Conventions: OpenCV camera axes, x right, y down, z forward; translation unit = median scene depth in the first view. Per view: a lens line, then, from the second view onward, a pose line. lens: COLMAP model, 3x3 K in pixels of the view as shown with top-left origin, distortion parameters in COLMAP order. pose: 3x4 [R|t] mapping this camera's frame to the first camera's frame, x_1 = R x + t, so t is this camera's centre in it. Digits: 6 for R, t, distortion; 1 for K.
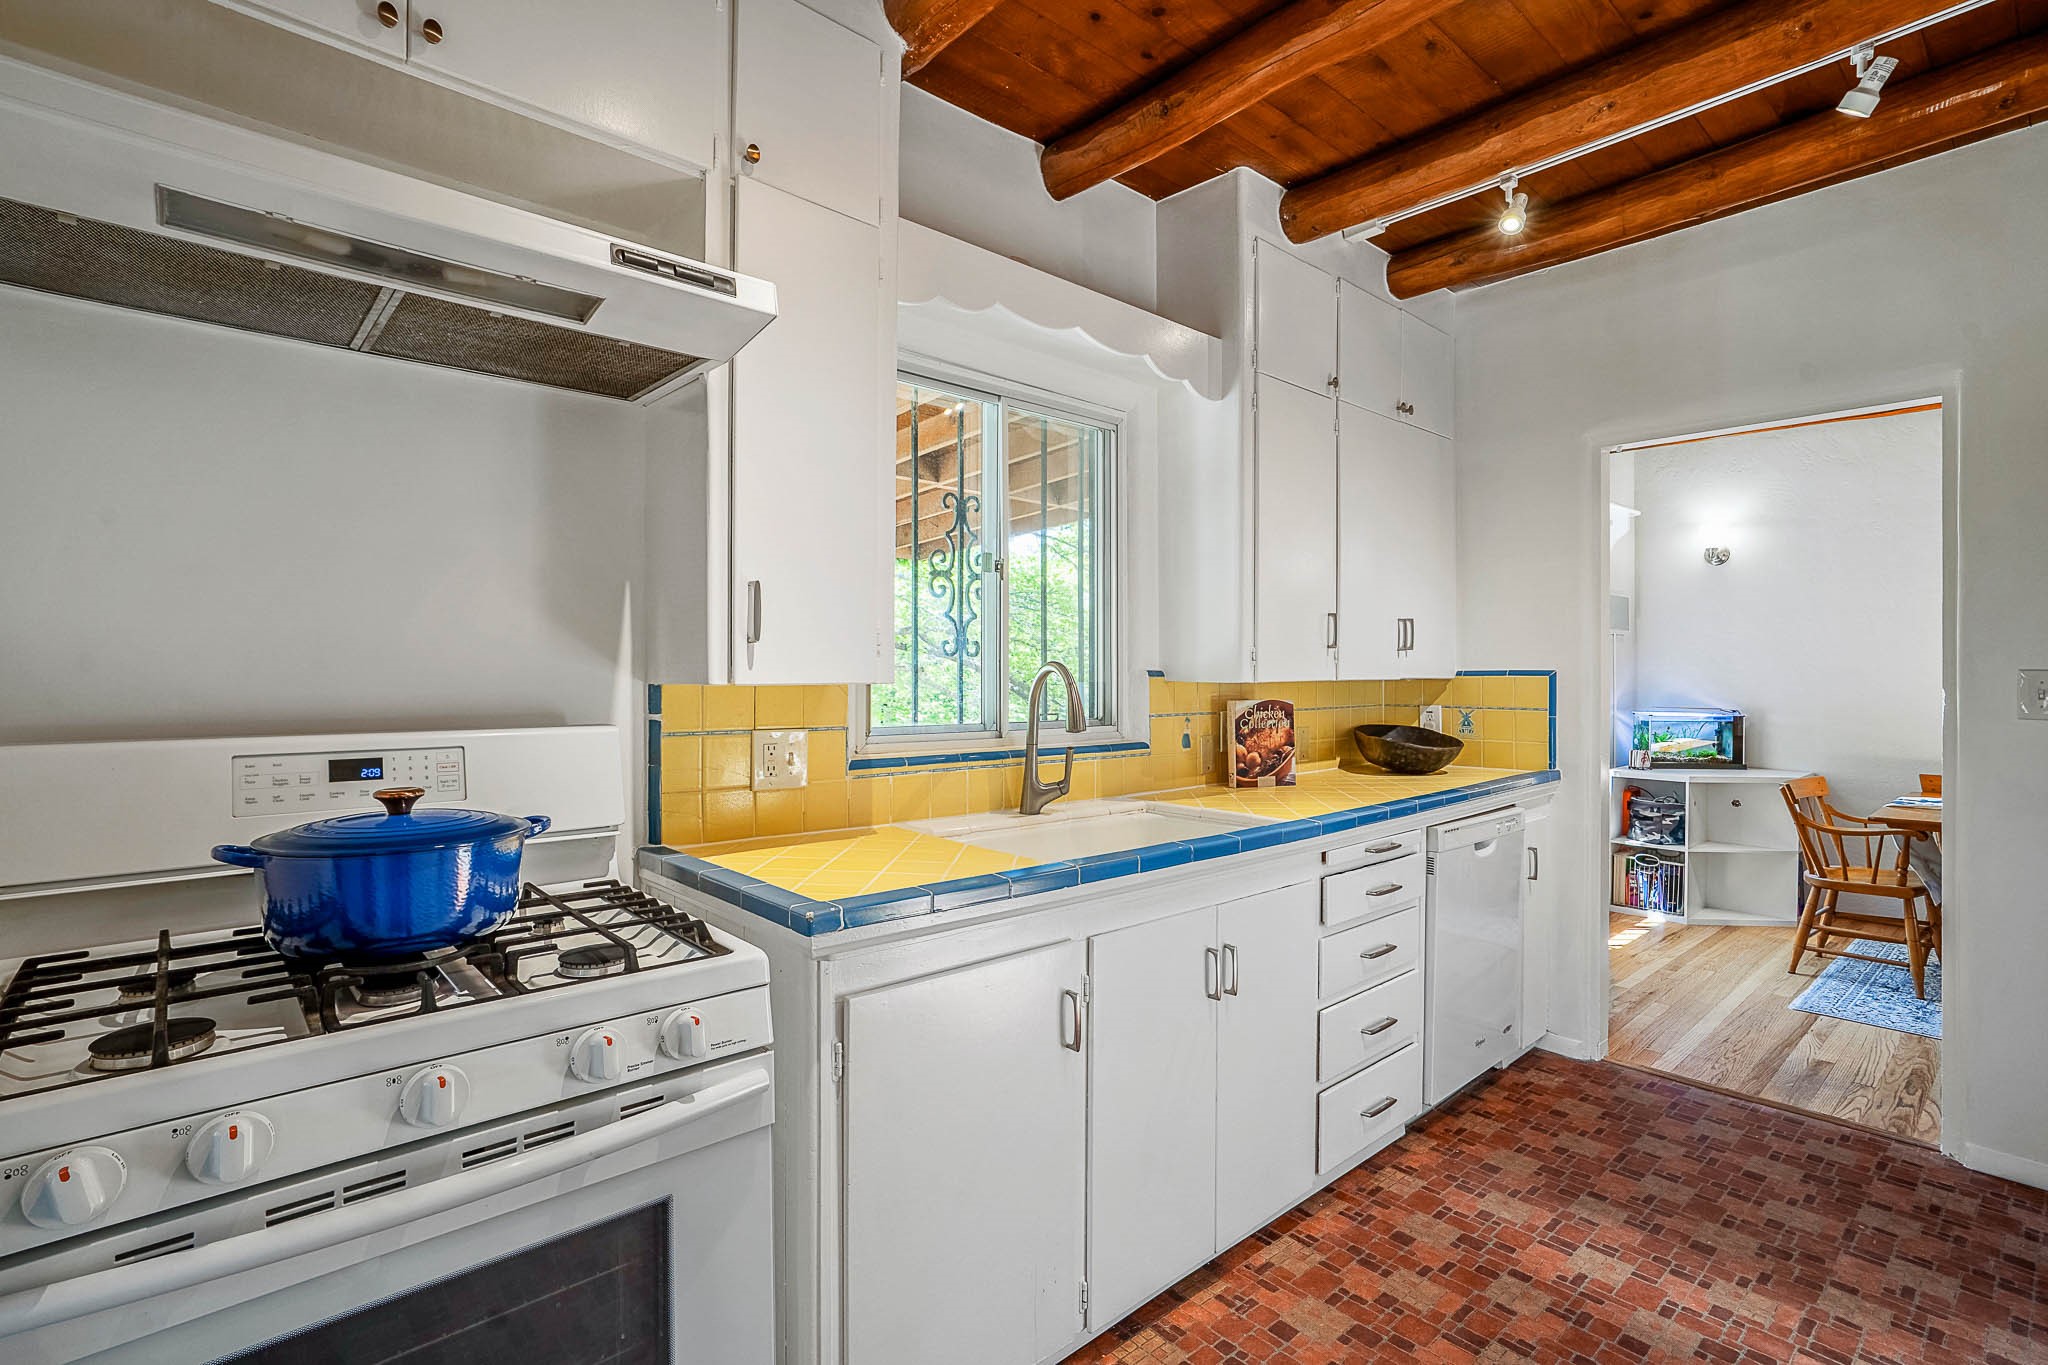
lens RADIAL K [[949.0, 0, 1012.3], [0, 949.0, 673.8], [0, 0, 1]] dist [-0.037393, 0.016141]
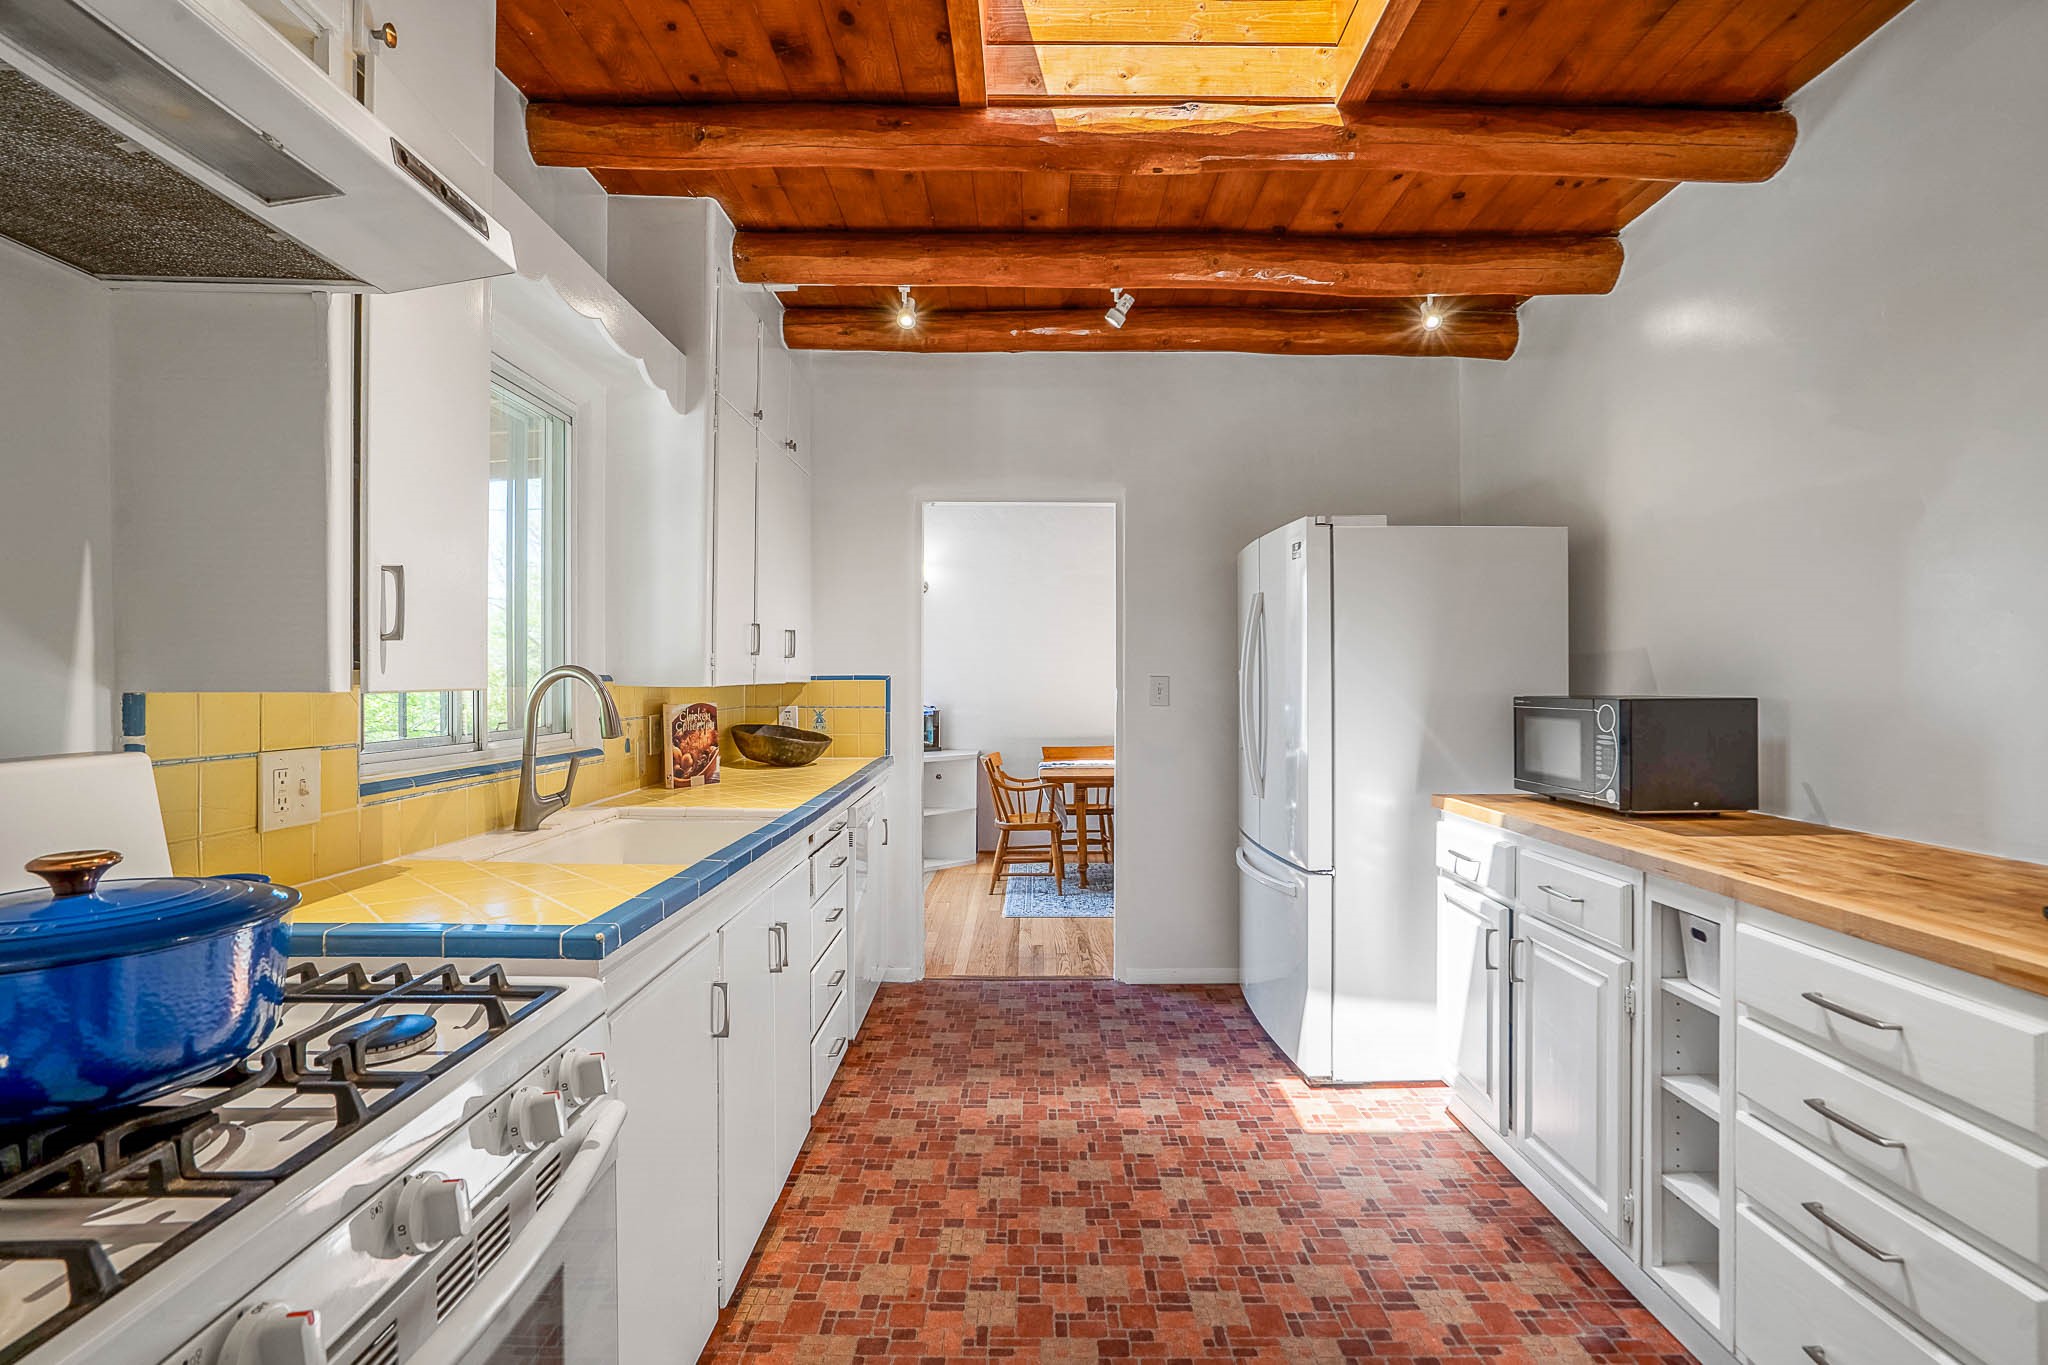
lens RADIAL K [[949.7, 0, 1024.2], [0, 949.7, 678.7], [0, 0, 1]] dist [-0.041512, 0.023500]
pose [[0.668485, 0.000274, 0.743726, -0.334015], [-0.000628, 1.000000, 0.000195, 0.000188], [-0.743725, -0.000597, 0.668485, 0.035763]]
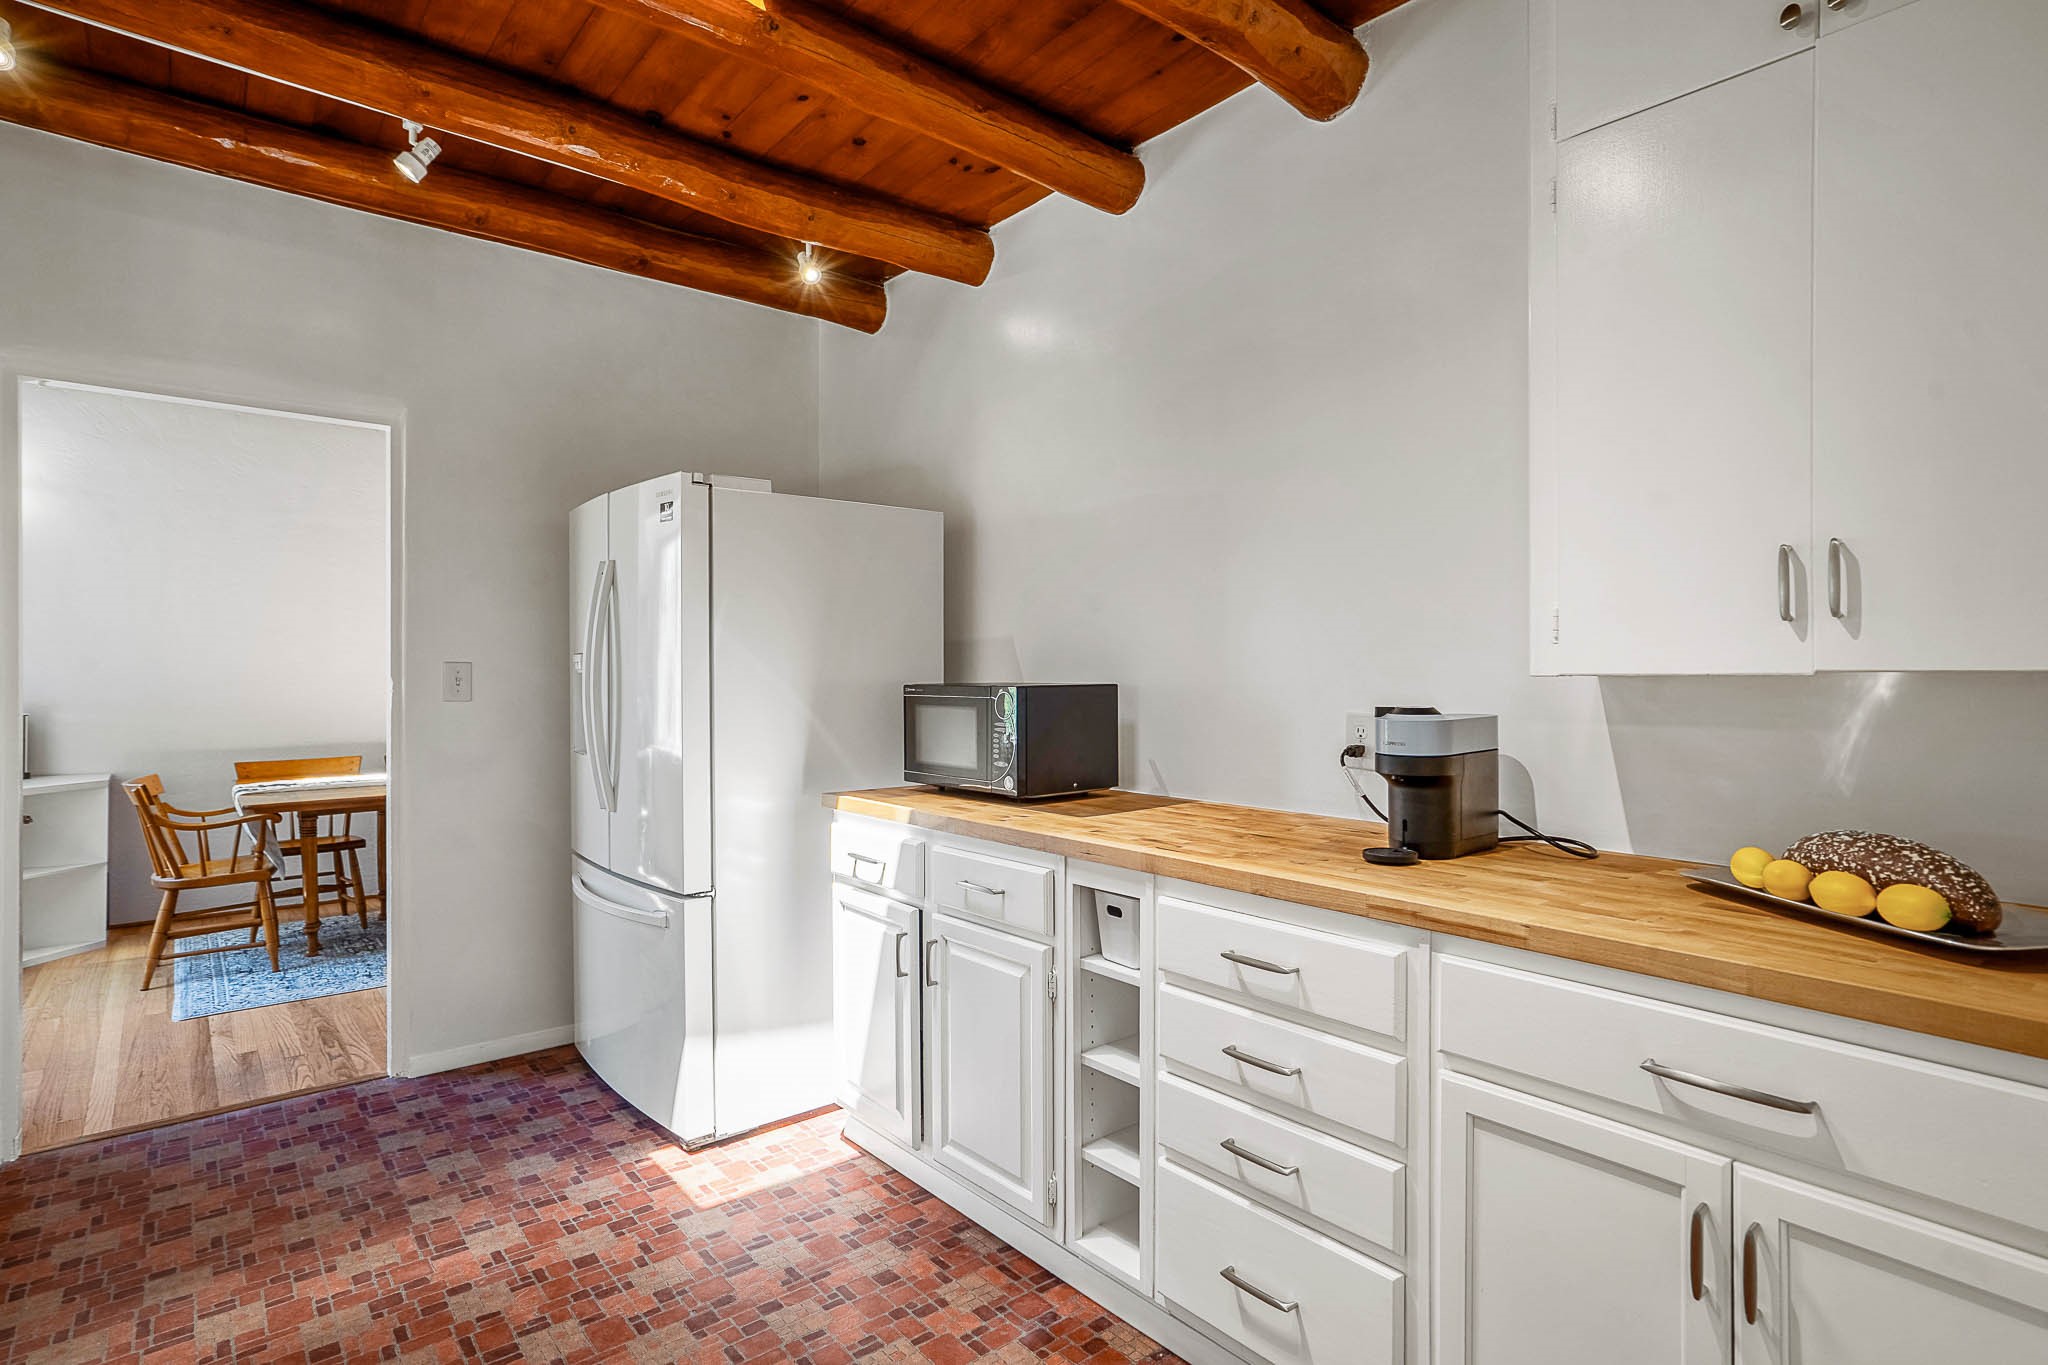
lens RADIAL K [[1043.6, 0, 1036.0], [0, 1043.6, 670.2], [0, 0, 1]] dist [-0.030584, 0.023105]
pose [[0.030518, -0.002773, 0.999530, -0.291747], [-0.002265, 0.999993, 0.002843, 0.000972], [-0.999532, -0.002351, 0.030511, 0.165137]]
